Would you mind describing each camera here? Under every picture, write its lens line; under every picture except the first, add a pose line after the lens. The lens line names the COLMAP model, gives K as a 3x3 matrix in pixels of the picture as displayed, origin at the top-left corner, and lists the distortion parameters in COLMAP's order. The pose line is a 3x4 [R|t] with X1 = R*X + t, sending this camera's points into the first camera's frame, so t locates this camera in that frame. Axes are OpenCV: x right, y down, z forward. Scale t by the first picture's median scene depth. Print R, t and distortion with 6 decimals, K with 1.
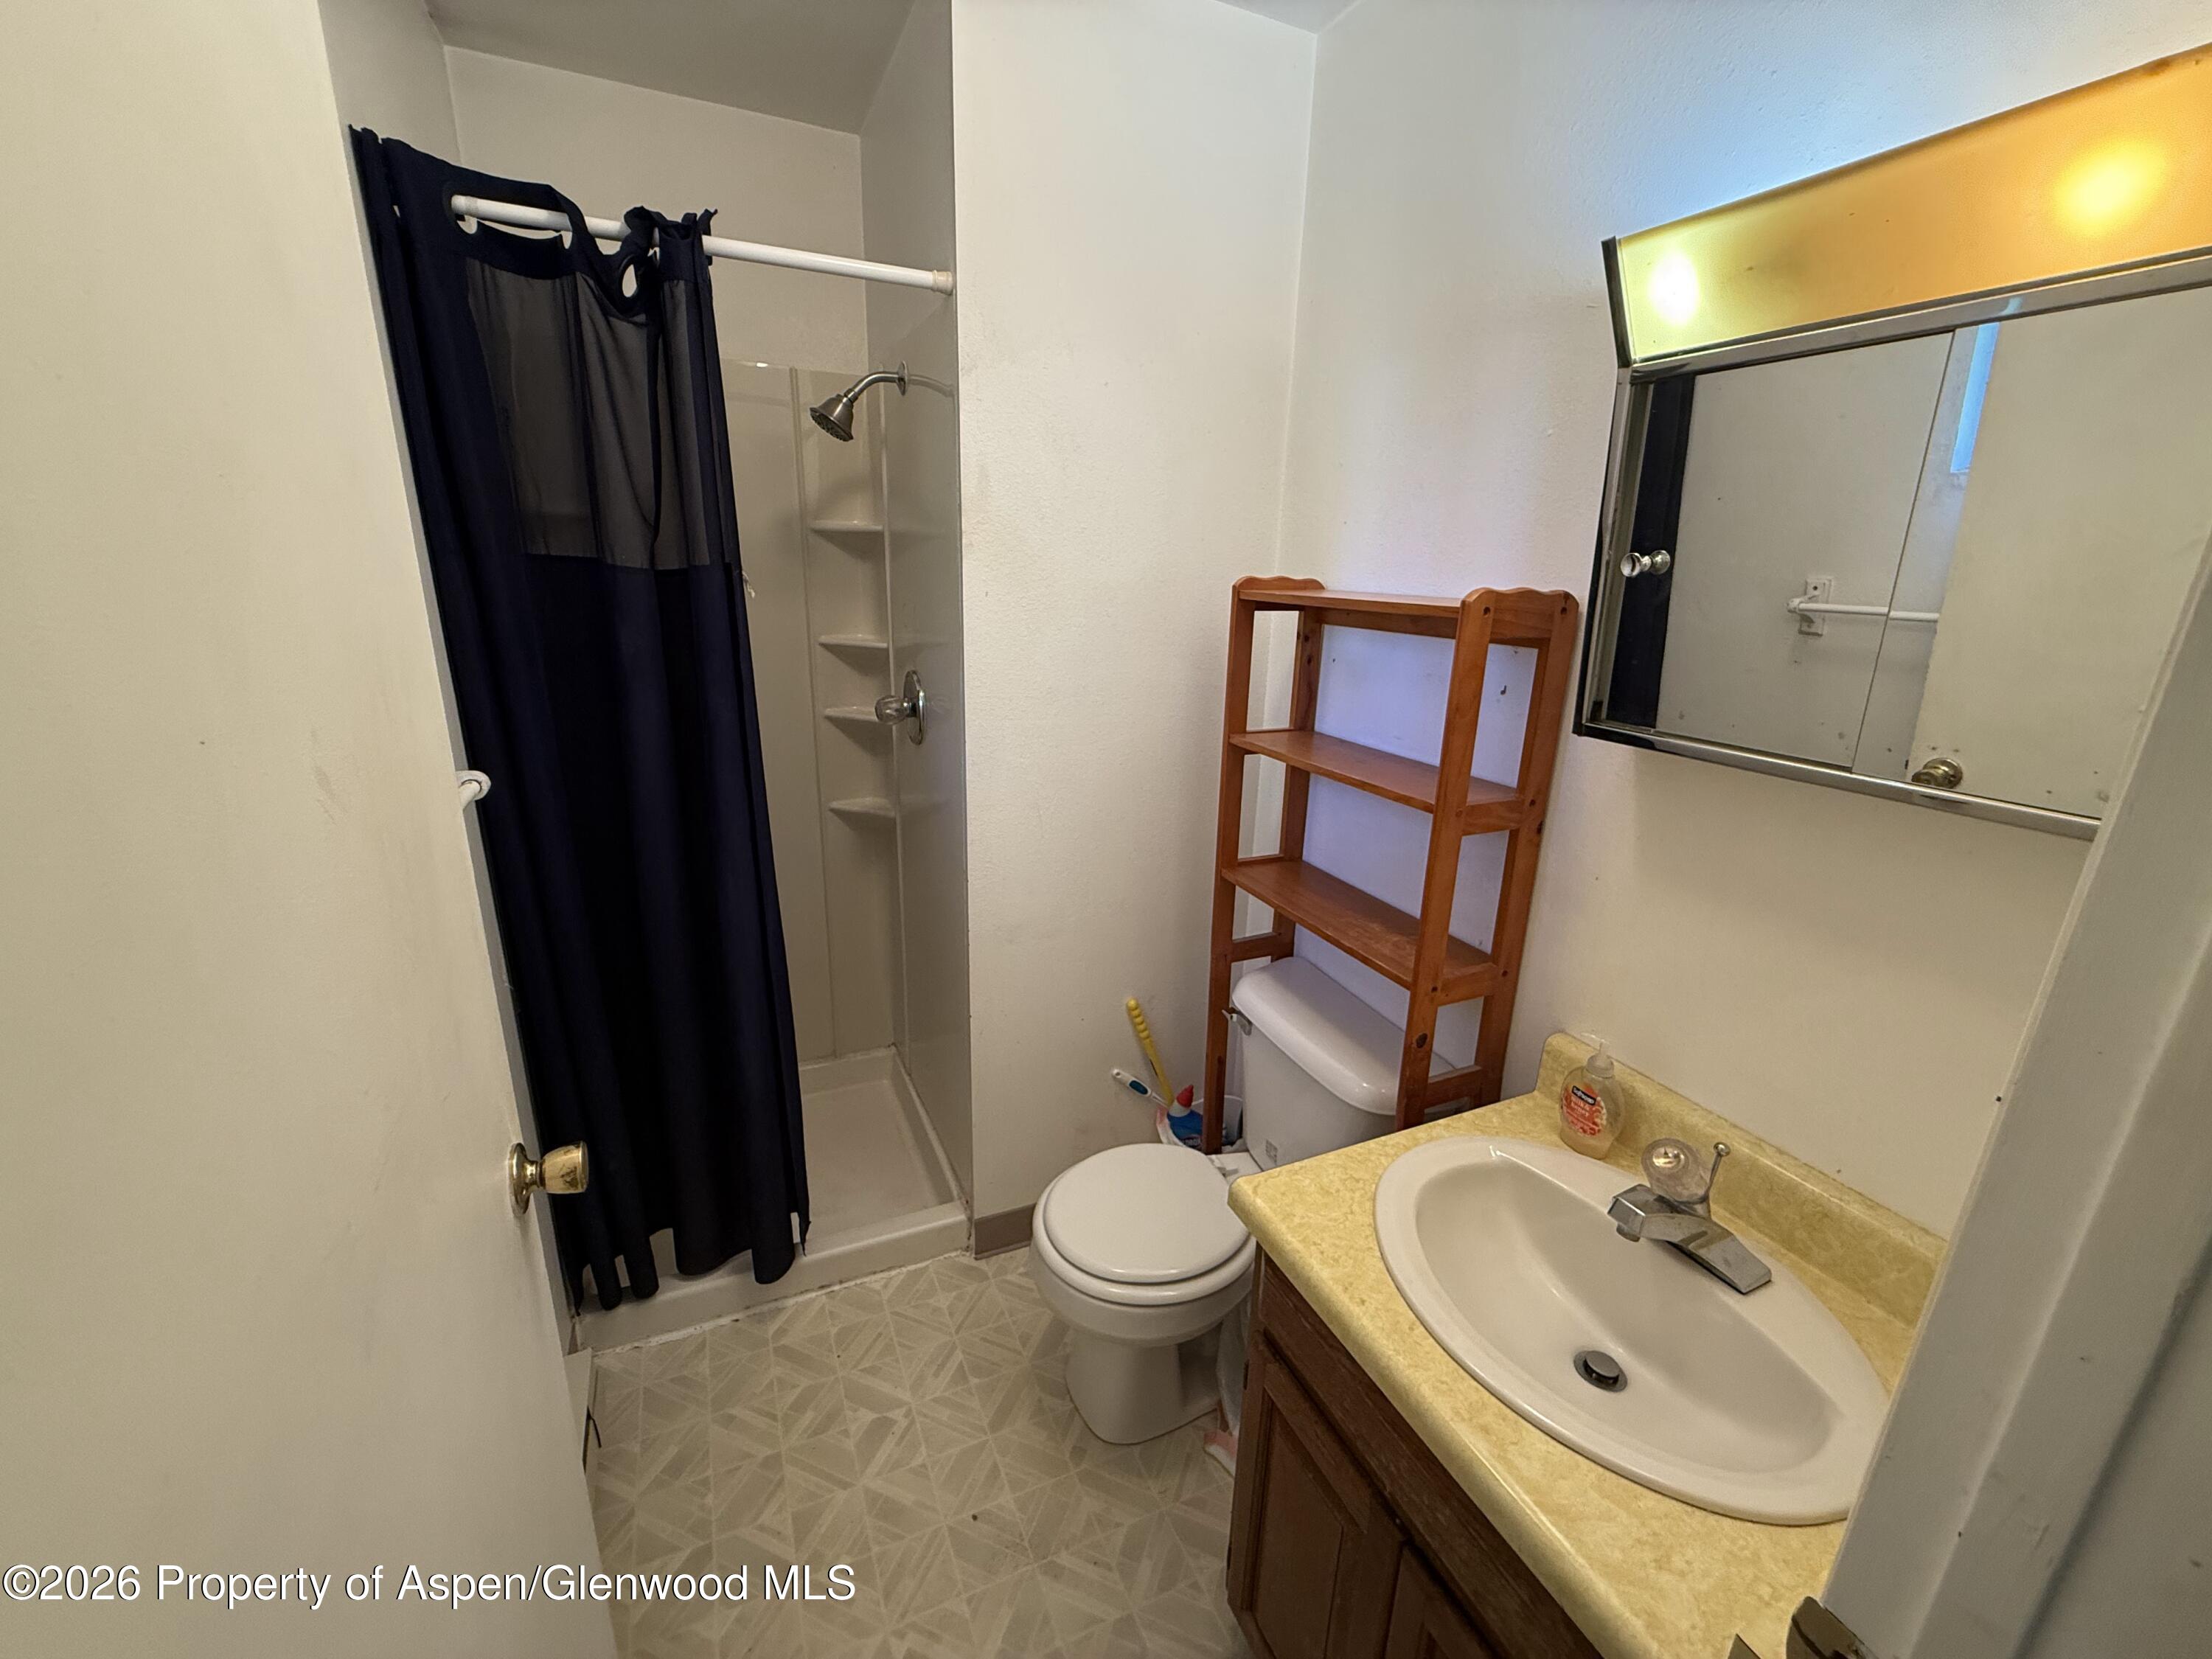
lens RADIAL K [[878.4, 0, 1113.7], [0, 878.4, 826.1], [0, 0, 1]] dist [-0.000263, 0.000198]
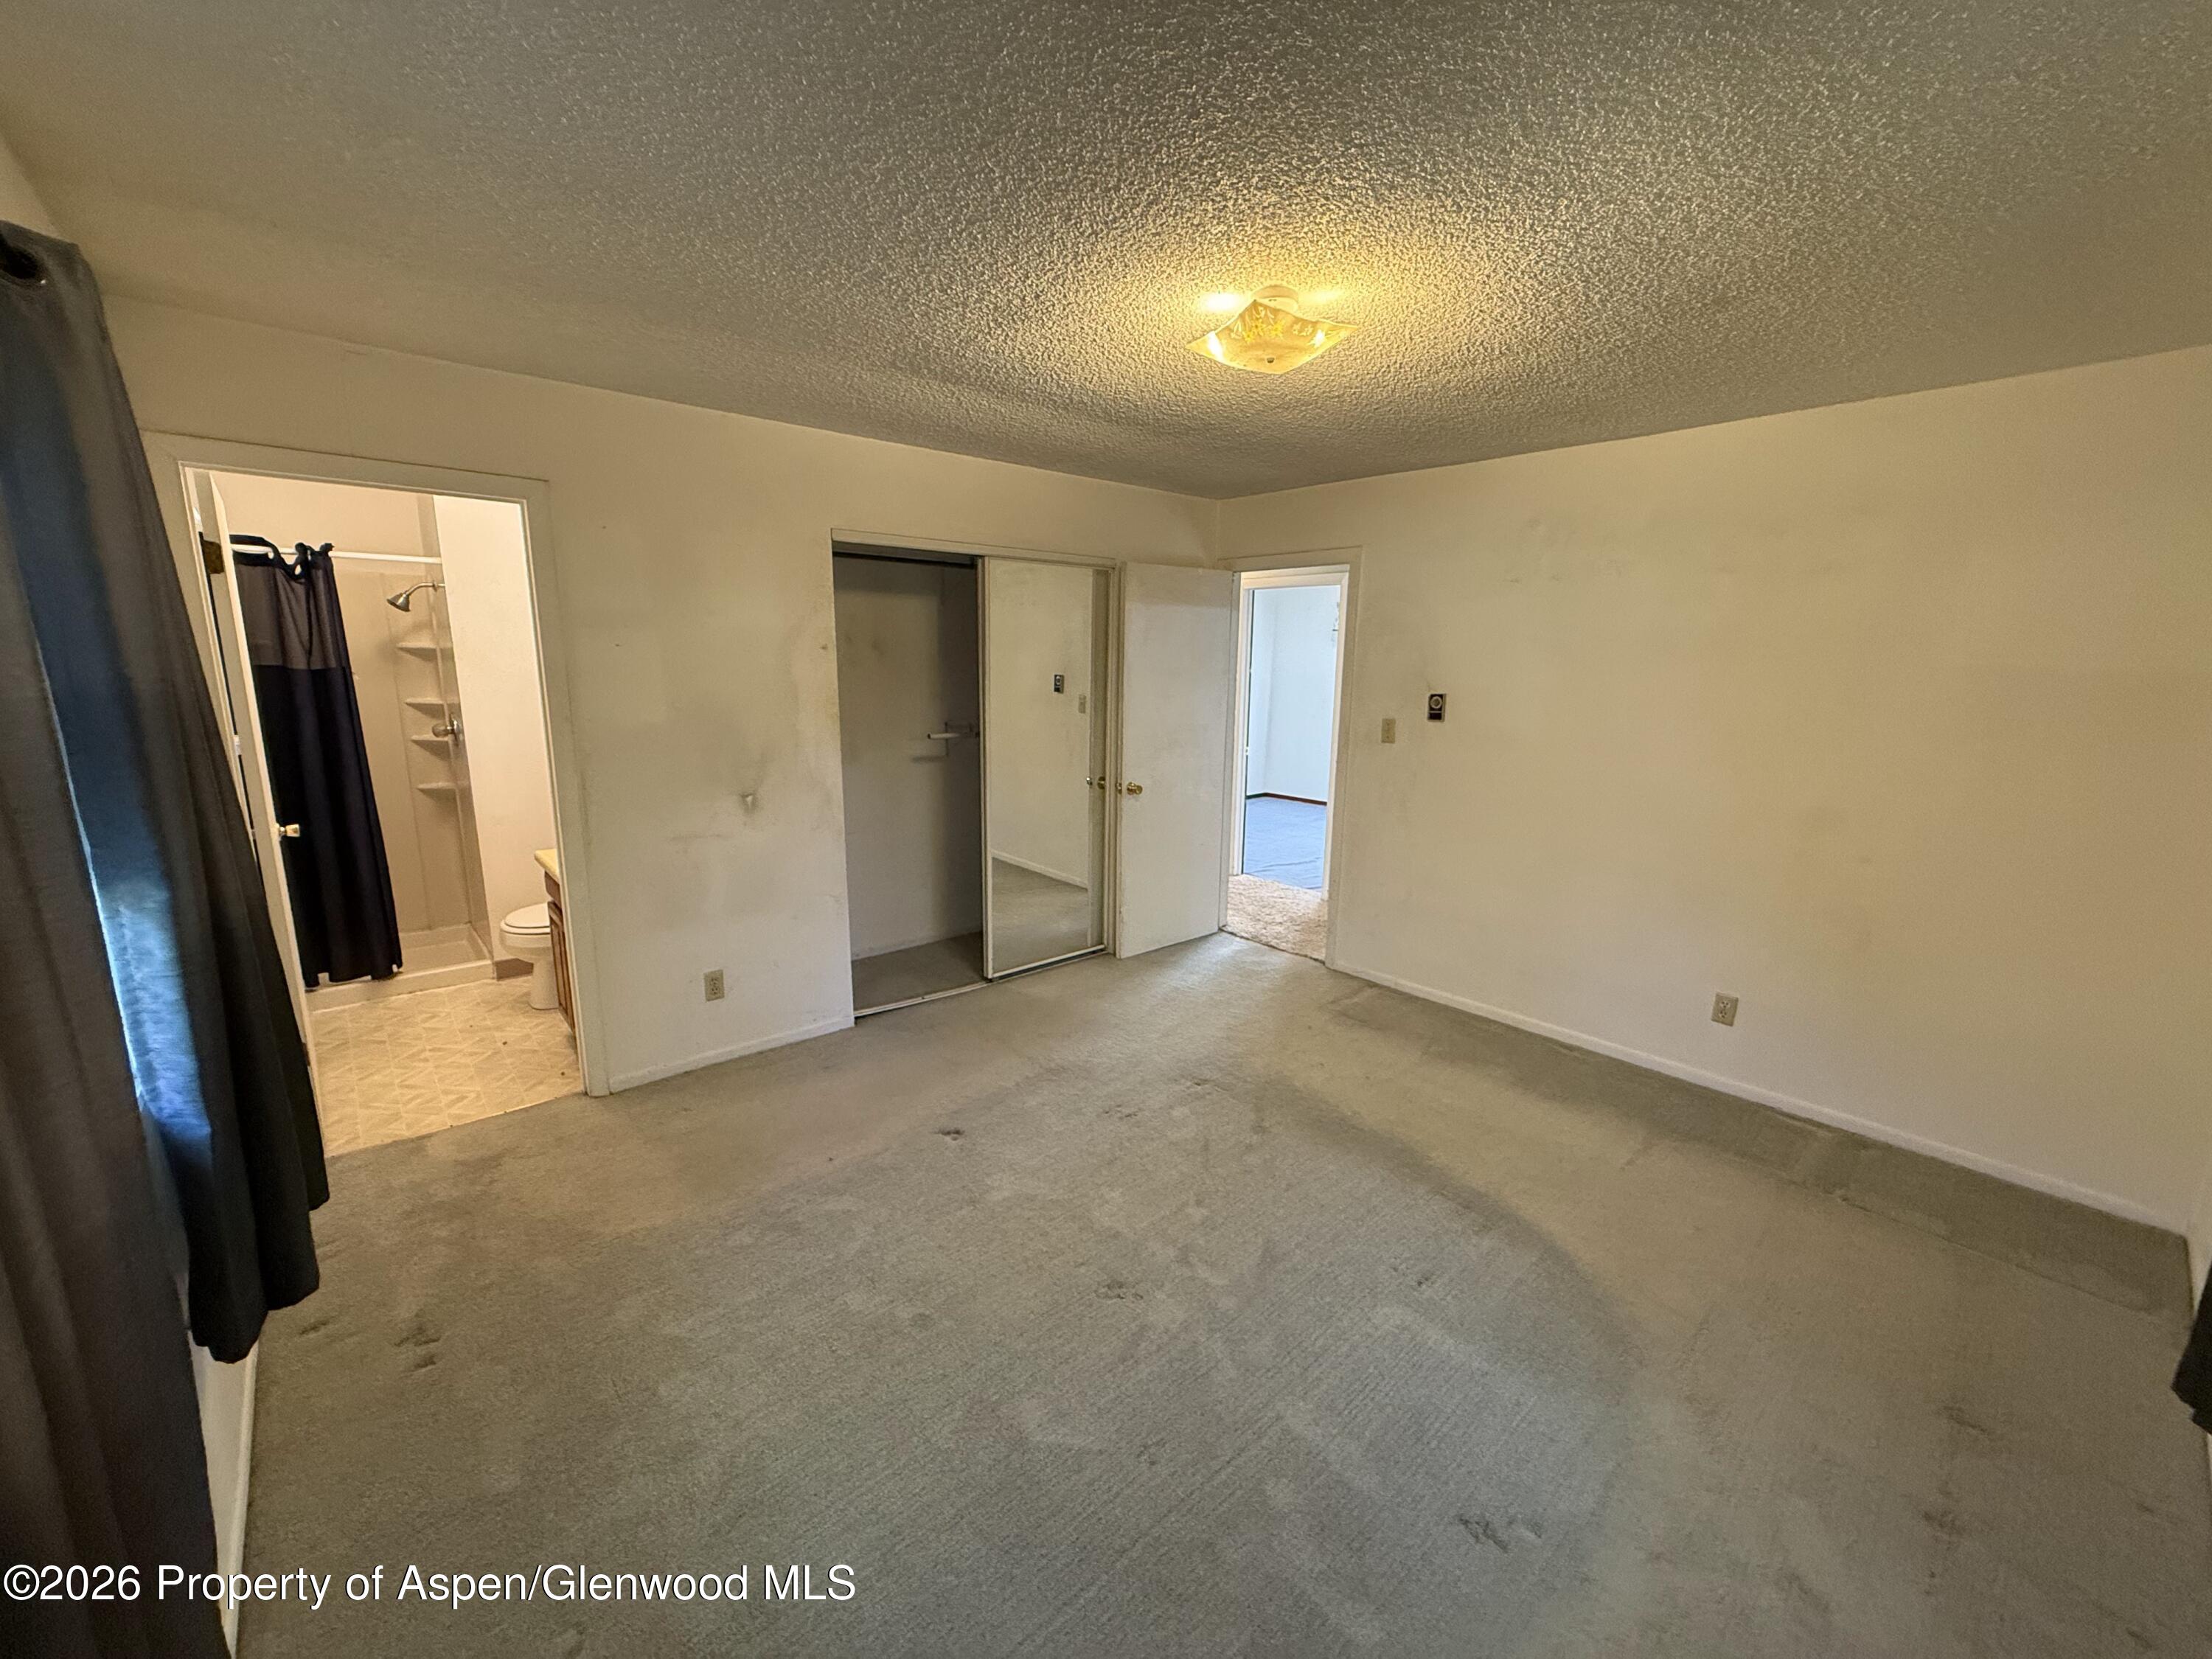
lens RADIAL K [[878.4, 0, 1101.8], [0, 878.4, 837.6], [0, 0, 1]] dist [-0.000263, 0.000198]
pose [[0.960263, -0.072056, 0.269633, 0.866897], [0.092646, 0.993613, -0.064416, 0.514135], [-0.263269, 0.086836, 0.960806, -1.816048]]
